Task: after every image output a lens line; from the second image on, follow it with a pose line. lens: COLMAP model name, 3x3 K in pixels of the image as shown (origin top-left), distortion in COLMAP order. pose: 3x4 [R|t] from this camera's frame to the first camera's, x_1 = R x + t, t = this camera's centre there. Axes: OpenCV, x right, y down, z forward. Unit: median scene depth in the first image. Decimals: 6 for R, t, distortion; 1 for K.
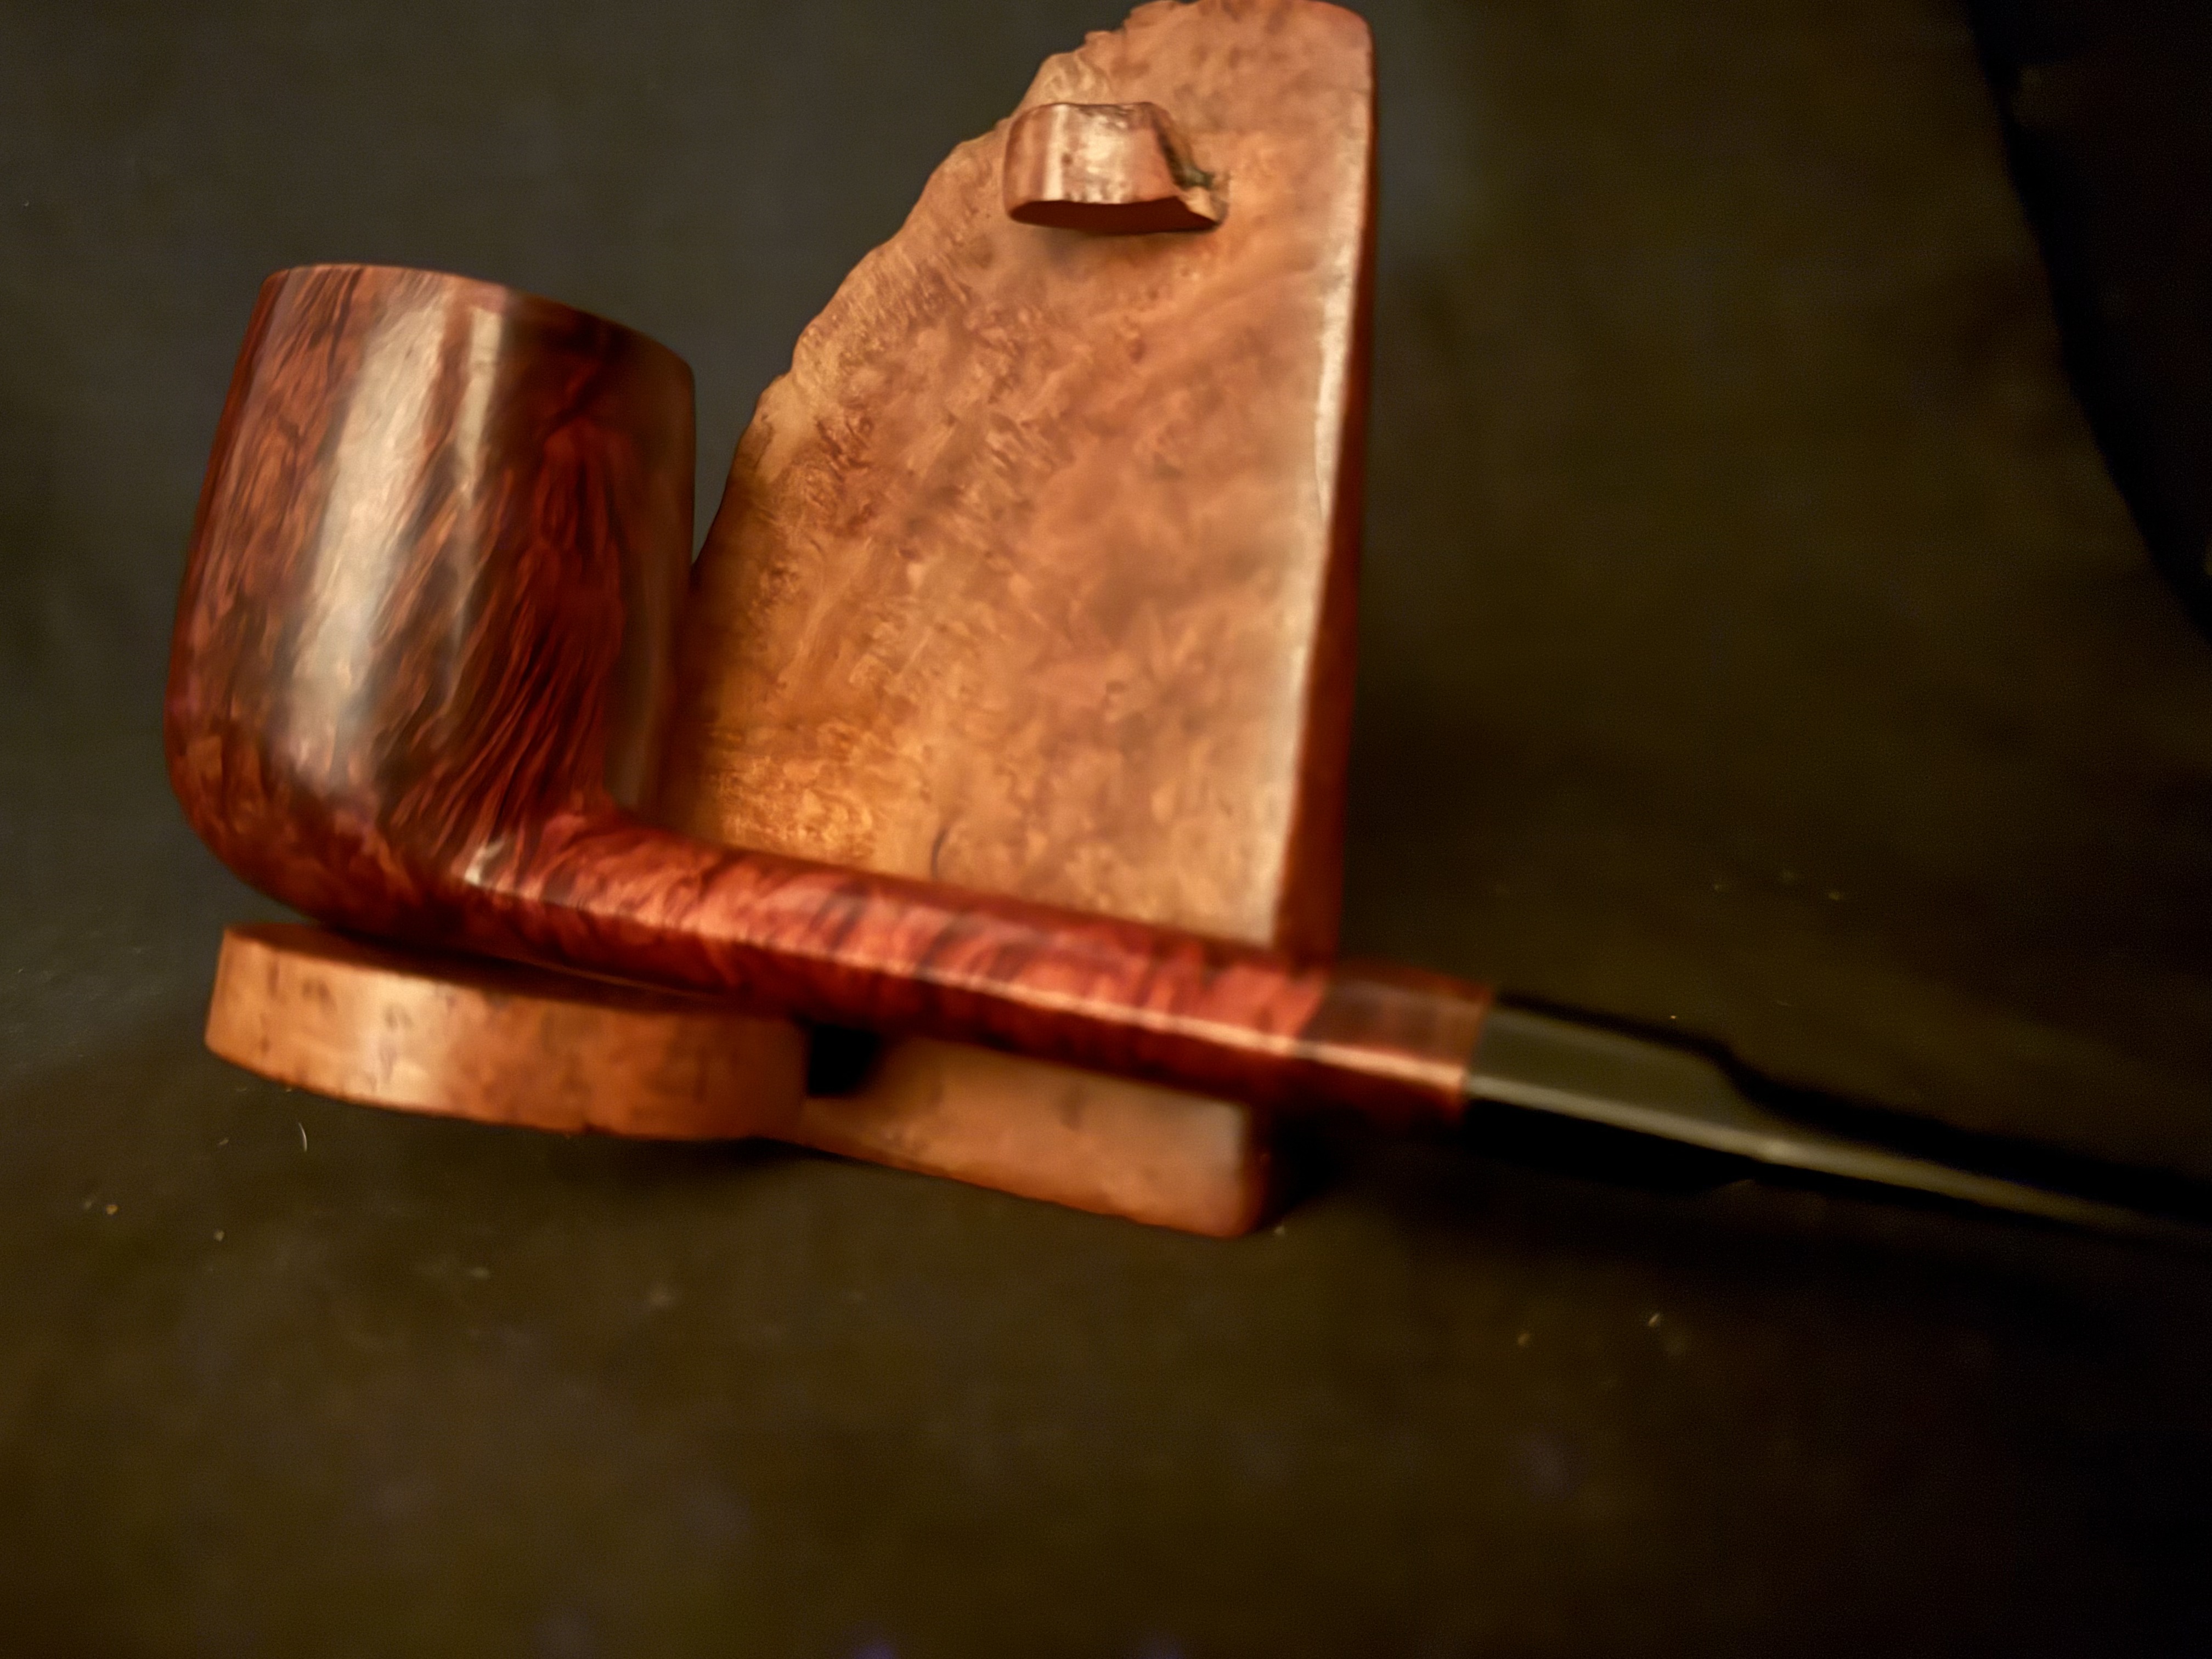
lens RADIAL K [[1728.1, 0, 1101.1], [0, 1728.1, 857.8], [0, 0, 1]] dist [0.003417, -0.002825]
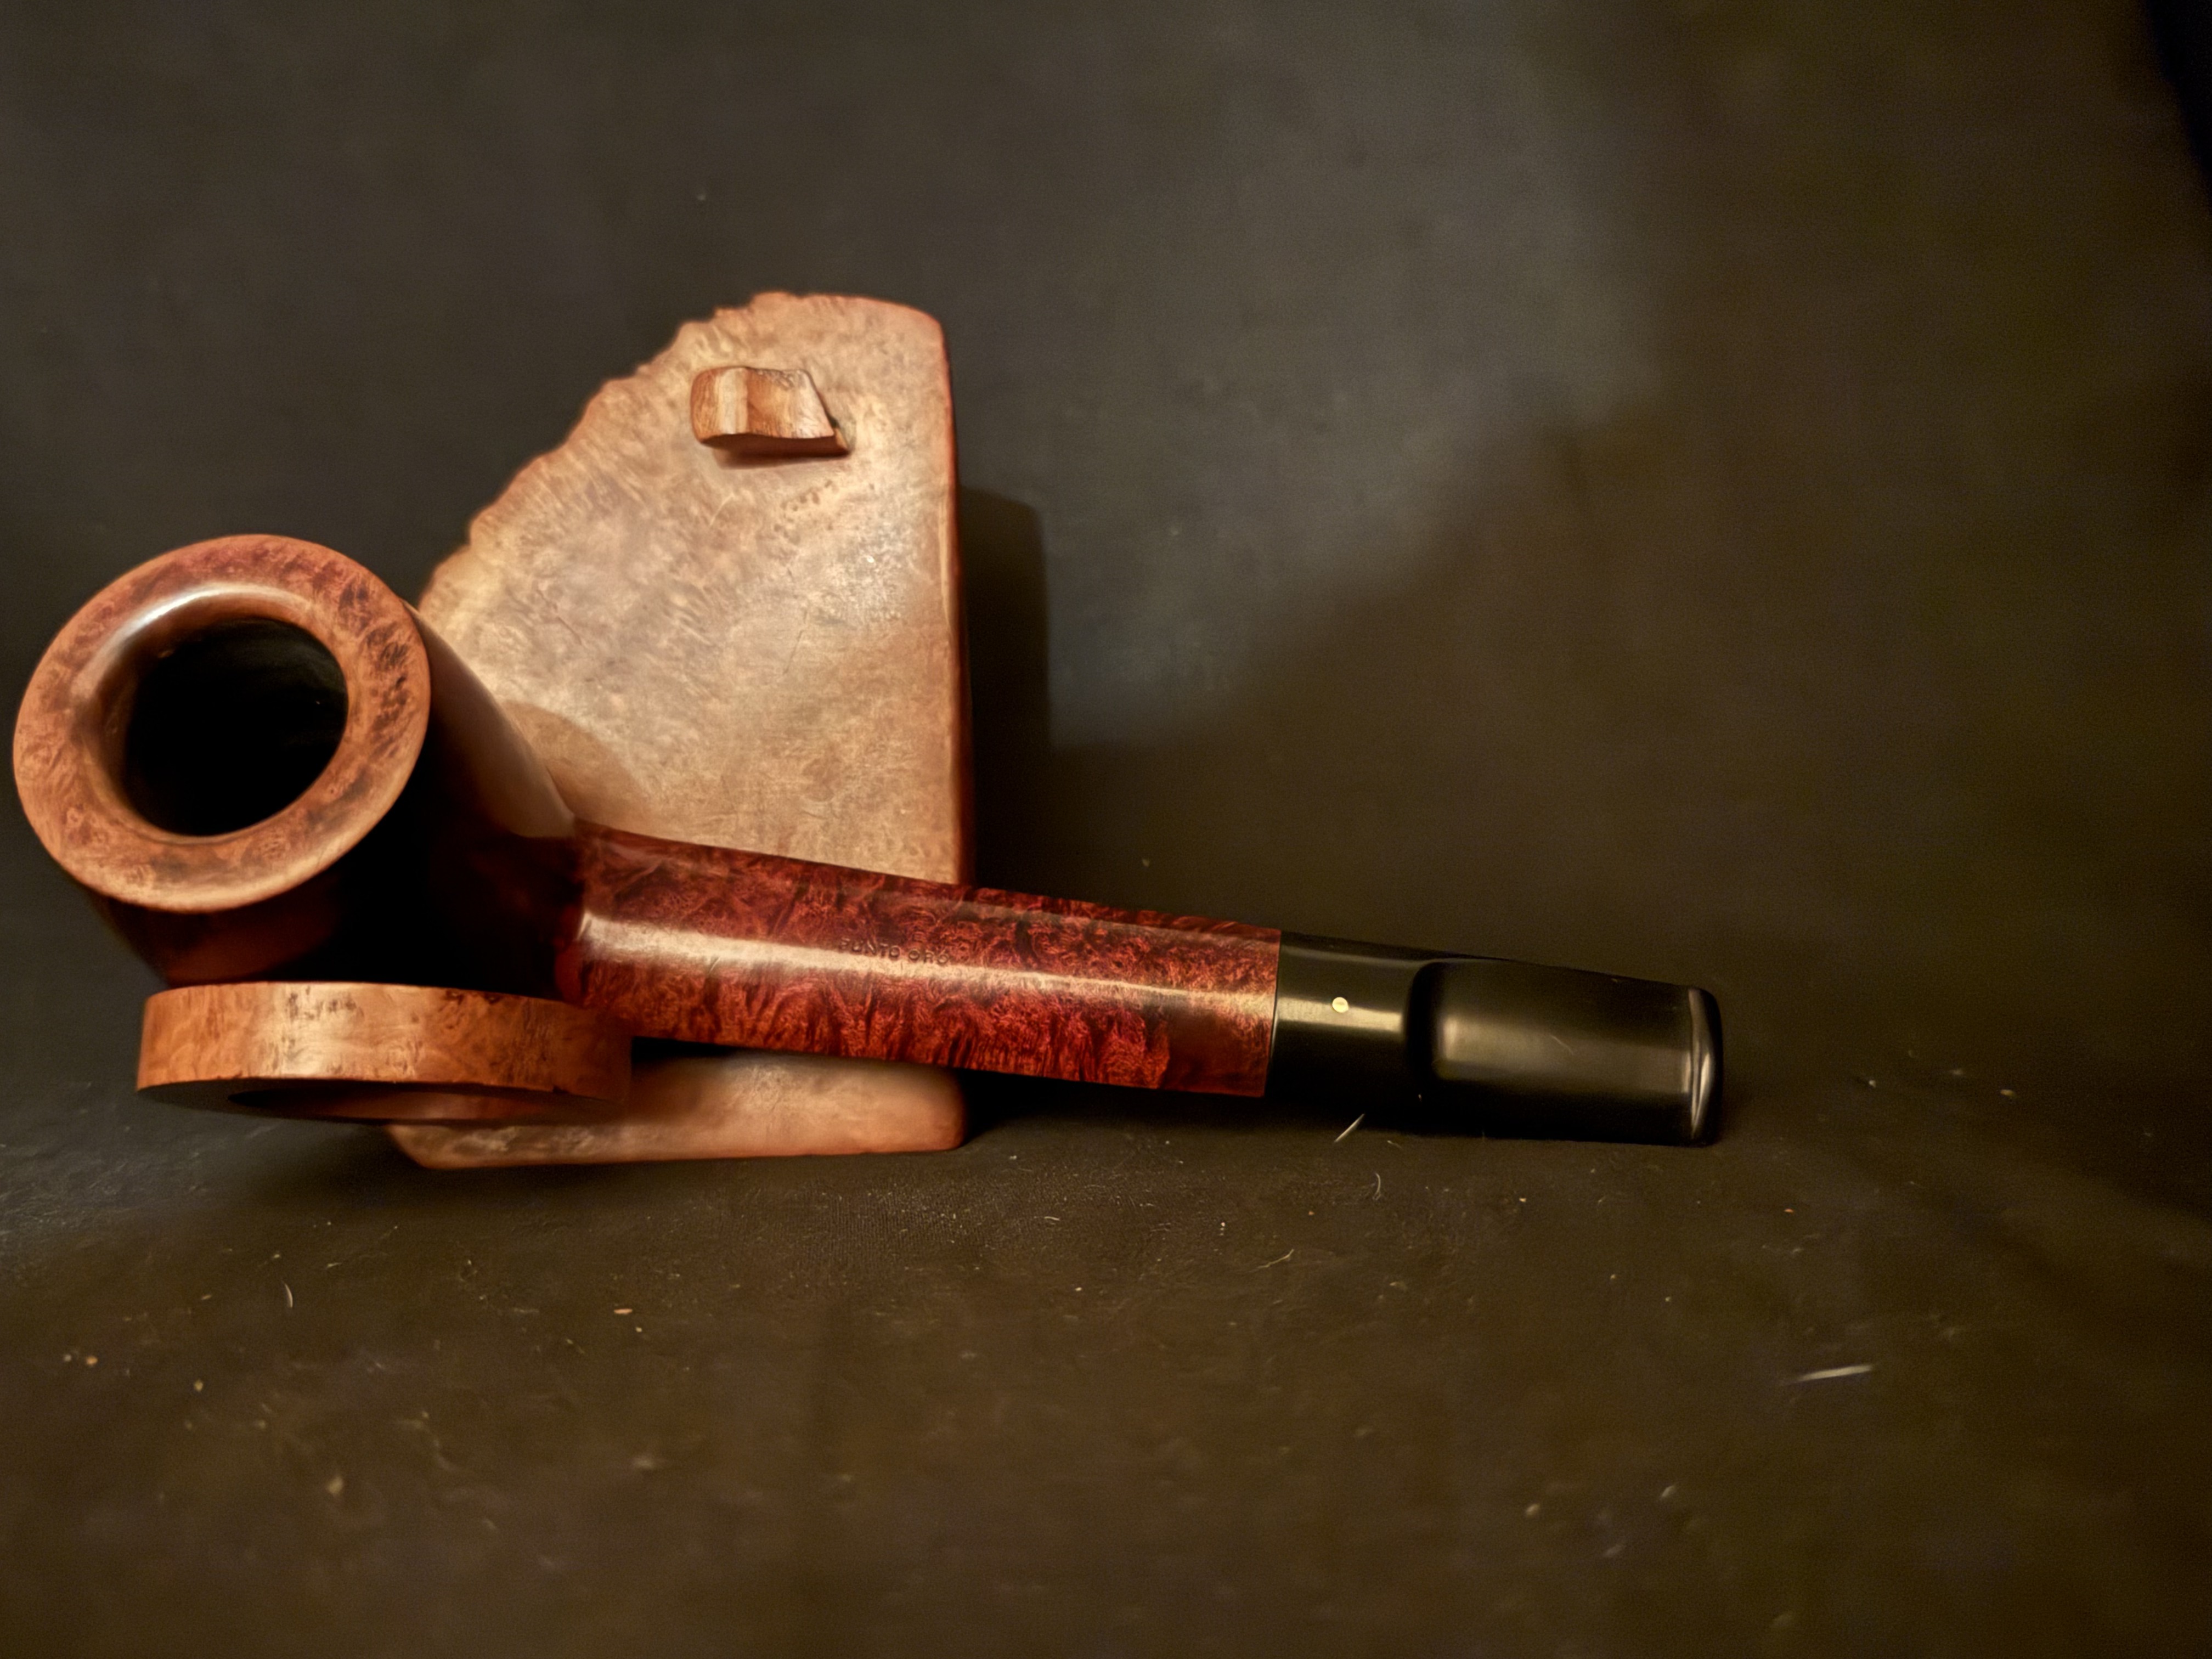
lens RADIAL K [[2003.4, 0, 1106.0], [0, 2003.4, 829.5], [0, 0, 1]] dist [0.155803, -0.496377]
pose [[0.871587, -0.051558, 0.487522, -0.545194], [0.126505, 0.984428, -0.122056, 0.163023], [-0.473637, 0.168057, 0.864537, -0.469748]]
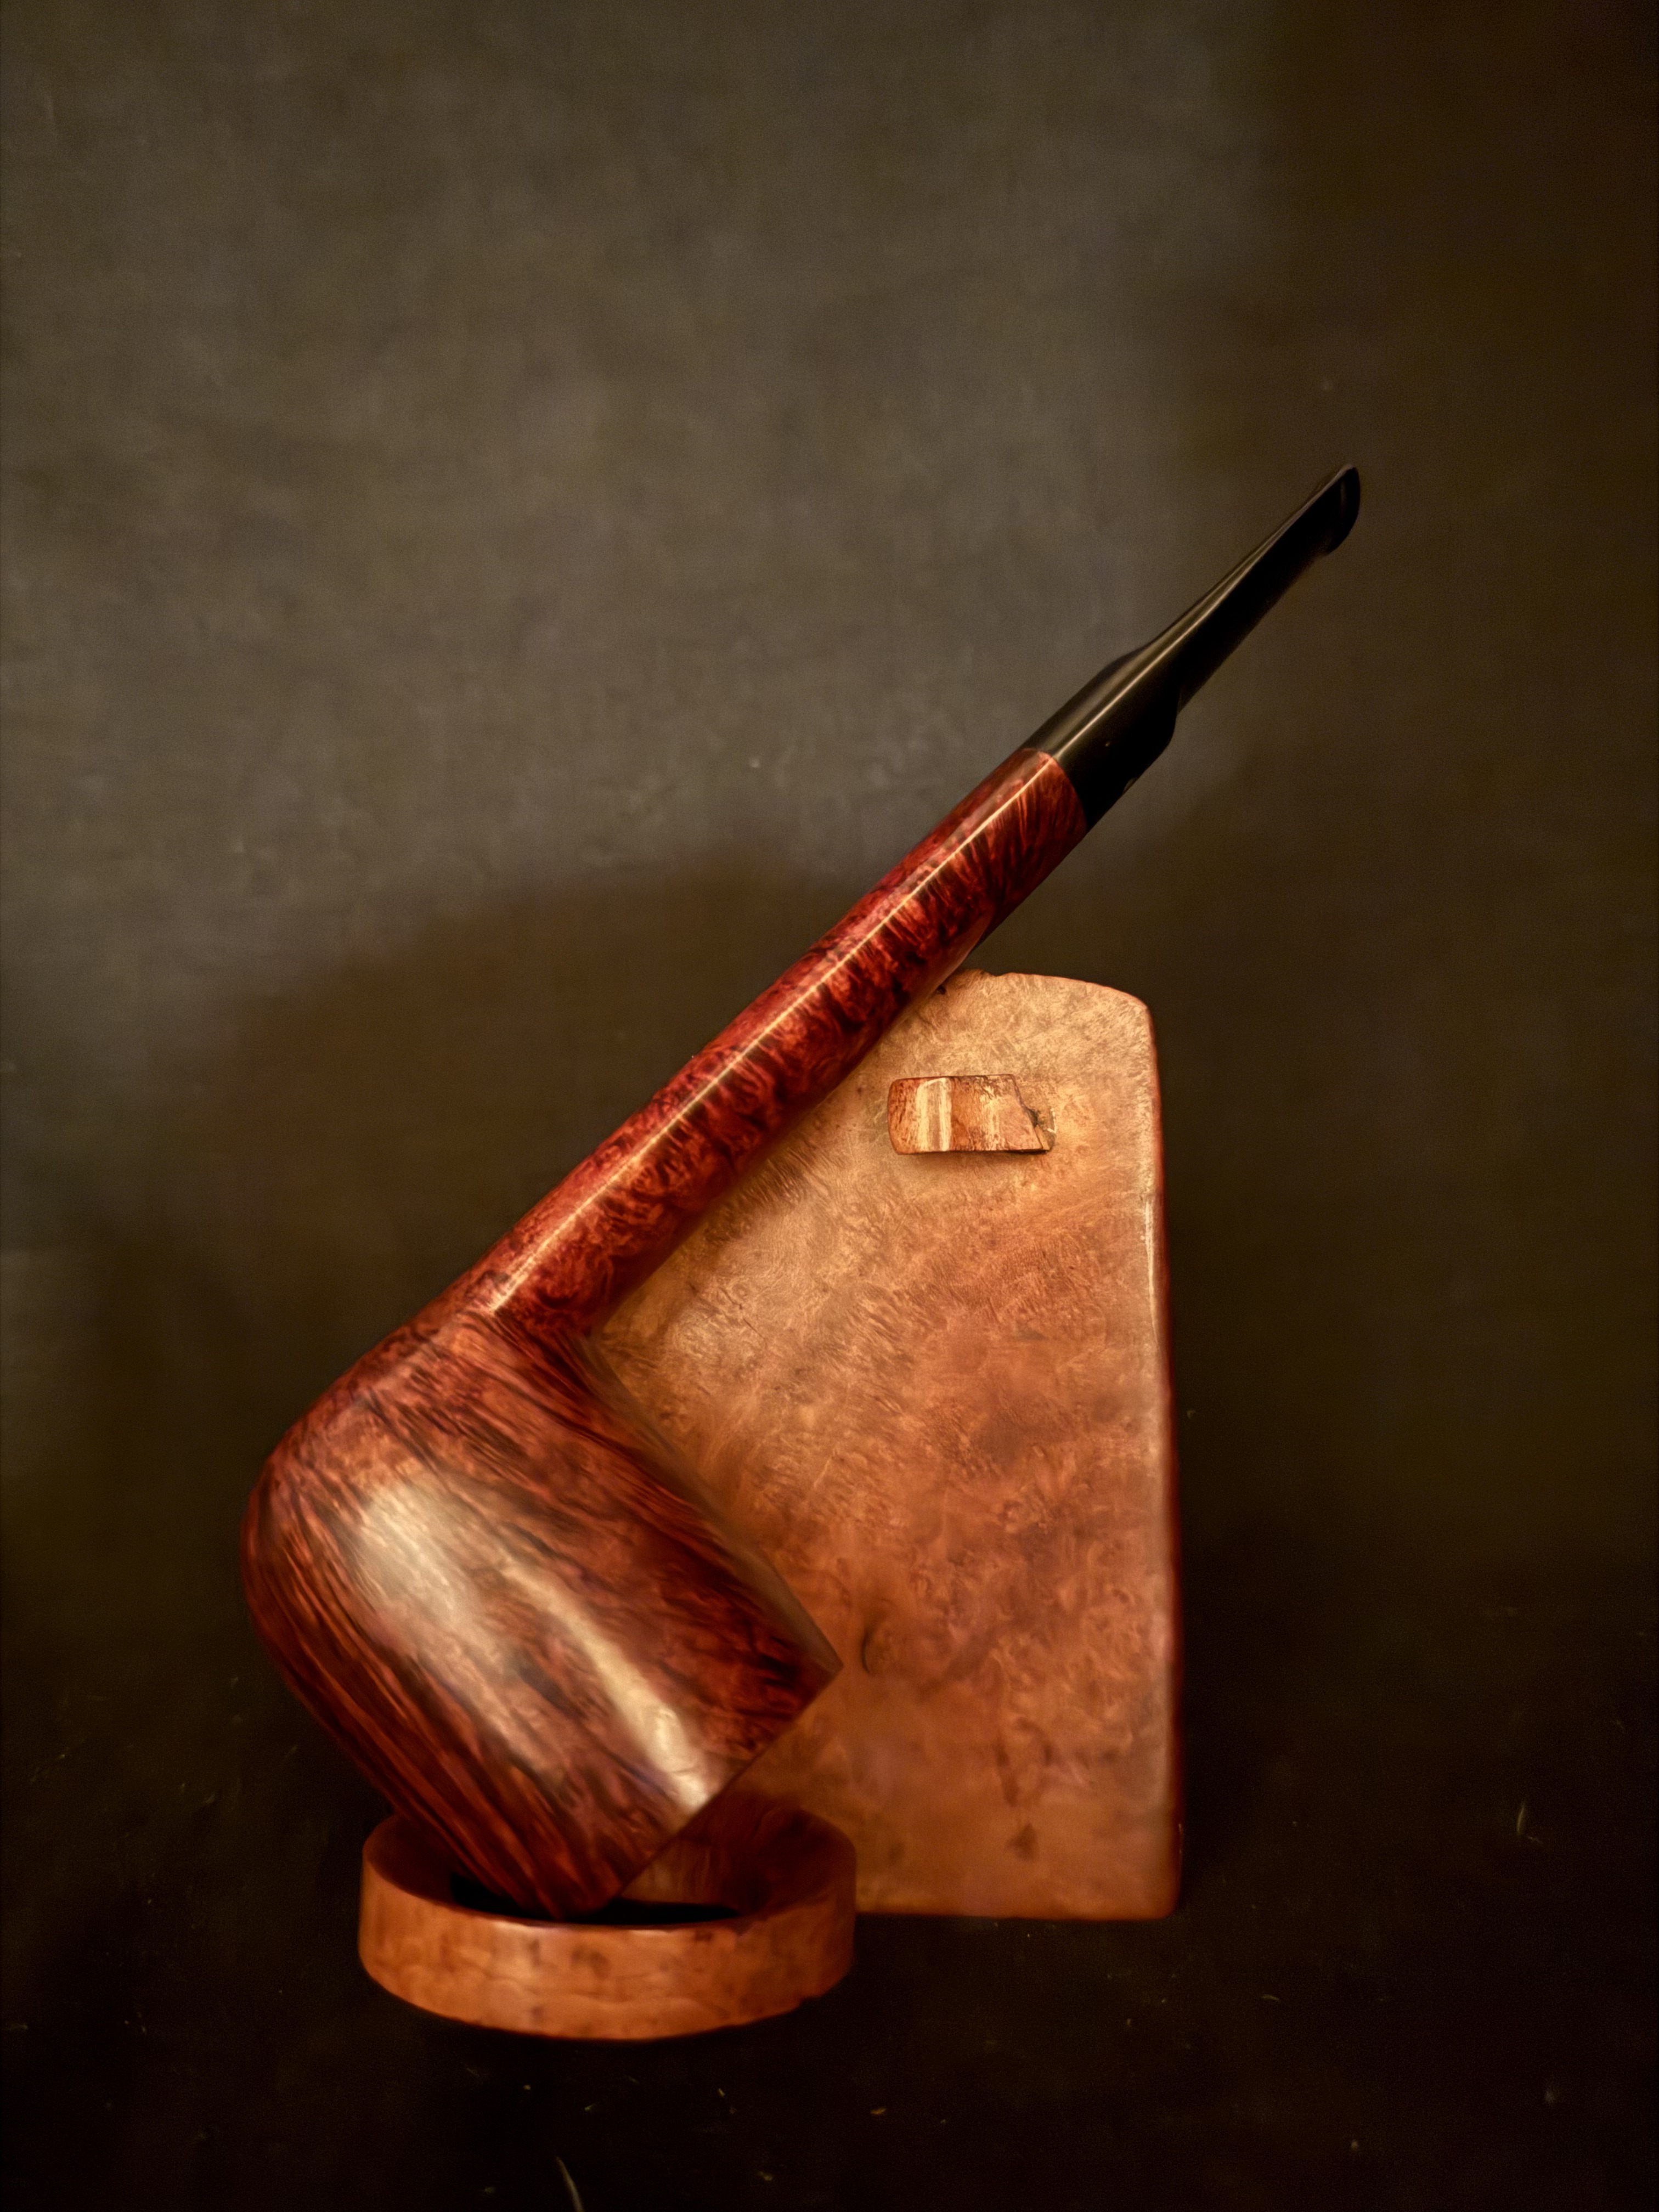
lens RADIAL K [[1621.6, 0, 829.5], [0, 1621.6, 1106.0], [0, 0, 1]] dist [0.157008, -0.476612]
pose [[0.917660, -0.079553, 0.389321, -0.545128], [0.107425, 0.992939, -0.050314, -0.333183], [-0.382570, 0.087994, 0.919727, -0.098126]]
